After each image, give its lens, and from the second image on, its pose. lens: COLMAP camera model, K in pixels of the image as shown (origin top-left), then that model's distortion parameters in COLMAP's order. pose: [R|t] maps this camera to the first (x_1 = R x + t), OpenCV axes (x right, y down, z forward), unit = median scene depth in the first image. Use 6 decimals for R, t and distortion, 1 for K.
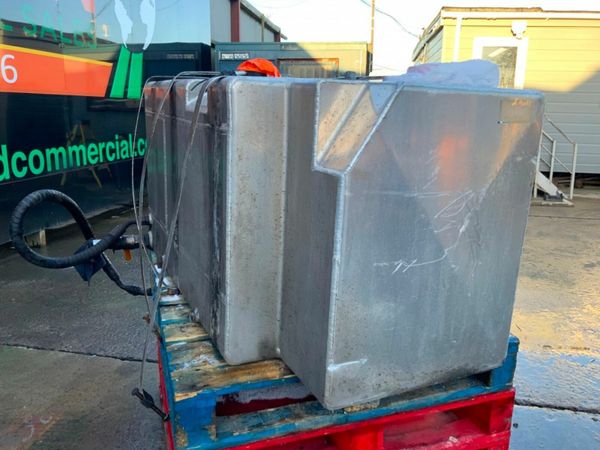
lens RADIAL K [[497.4, 0, 301.1], [0, 497.4, 222.9], [0, 0, 1]] dist [0.075004, -0.159273]
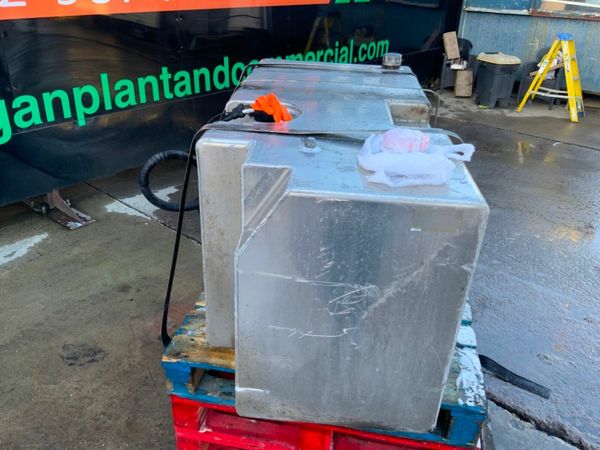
lens RADIAL K [[497.4, 0, 301.1], [0, 497.4, 222.9], [0, 0, 1]] dist [0.075004, -0.159273]
pose [[0.865961, 0.233983, -0.441999, 0.153355], [-0.125994, 0.957365, 0.259958, -0.105579], [0.483980, -0.169424, 0.858521, 0.018020]]
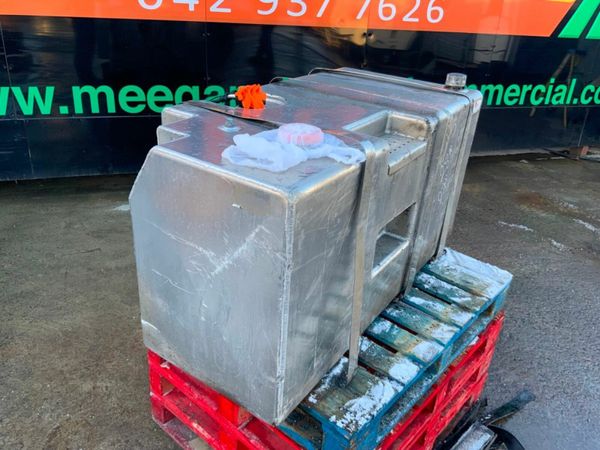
lens RADIAL K [[497.4, 0, 301.1], [0, 497.4, 222.9], [0, 0, 1]] dist [0.075004, -0.159273]
pose [[0.502098, 0.386537, -0.773619, 0.309205], [-0.247861, 0.921345, 0.299481, -0.123385], [0.828530, 0.041381, 0.558413, 0.131305]]
